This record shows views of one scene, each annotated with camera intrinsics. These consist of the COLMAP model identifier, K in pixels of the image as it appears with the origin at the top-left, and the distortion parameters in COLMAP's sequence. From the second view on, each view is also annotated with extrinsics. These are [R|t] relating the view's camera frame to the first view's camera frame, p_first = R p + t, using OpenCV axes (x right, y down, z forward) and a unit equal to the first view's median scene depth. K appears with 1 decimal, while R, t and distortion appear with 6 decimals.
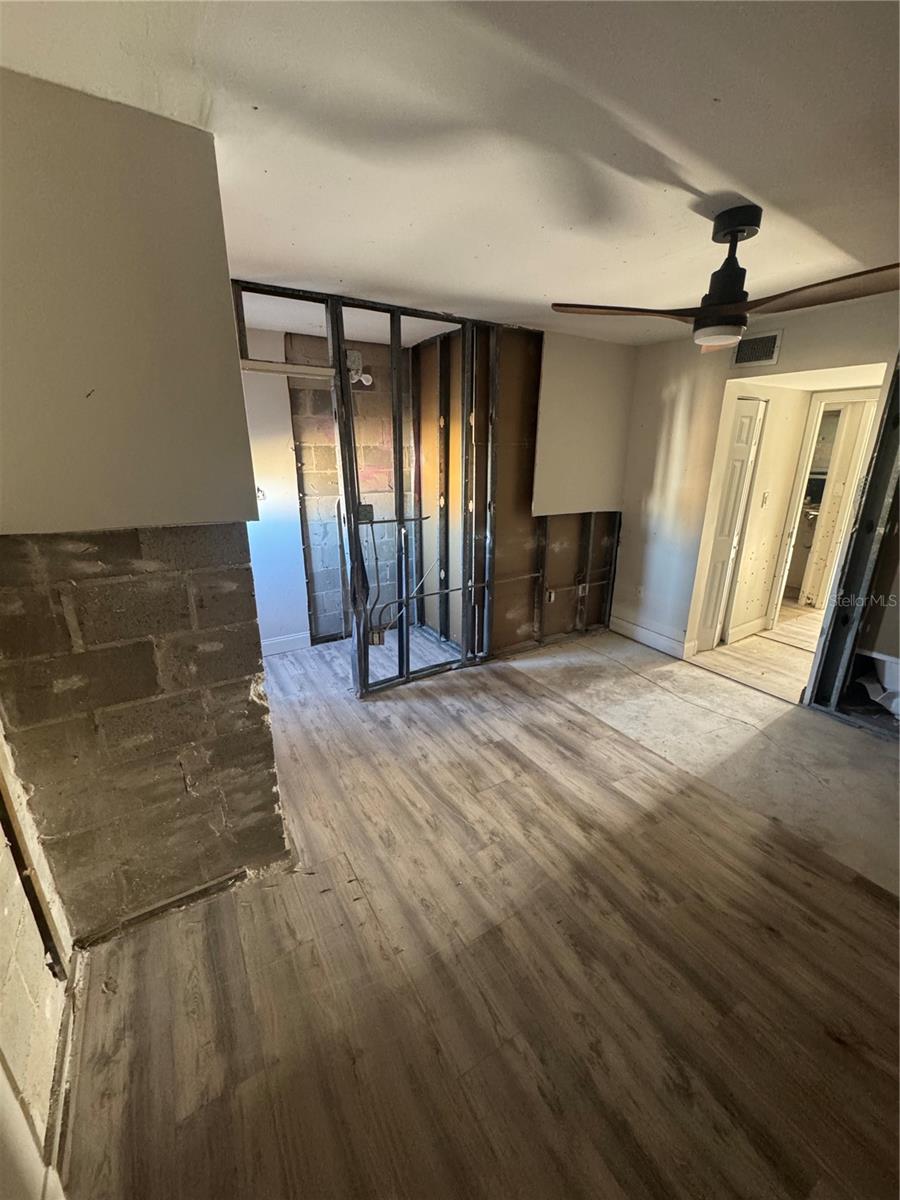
lens RADIAL K [[480.9, 0, 450.0], [0, 480.9, 600.0], [0, 0, 1]] dist [-0.002325, -0.000288]
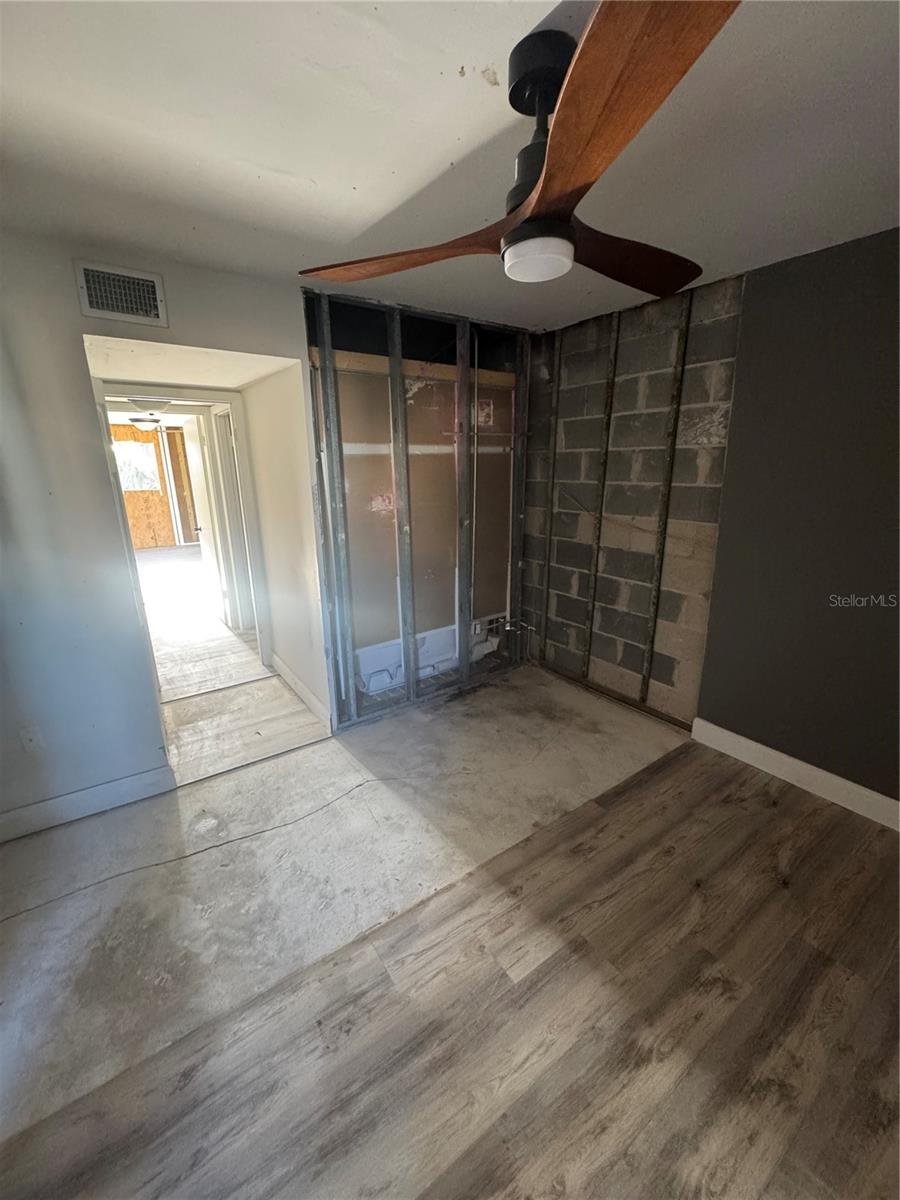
lens RADIAL K [[480.9, 0, 450.0], [0, 480.9, 600.0], [0, 0, 1]] dist [-0.002325, -0.000288]
pose [[-0.060618, -0.274253, 0.959745, -0.099211], [0.305402, 0.910306, 0.279415, -0.226604], [-0.950292, 0.310045, 0.028577, 0.779116]]
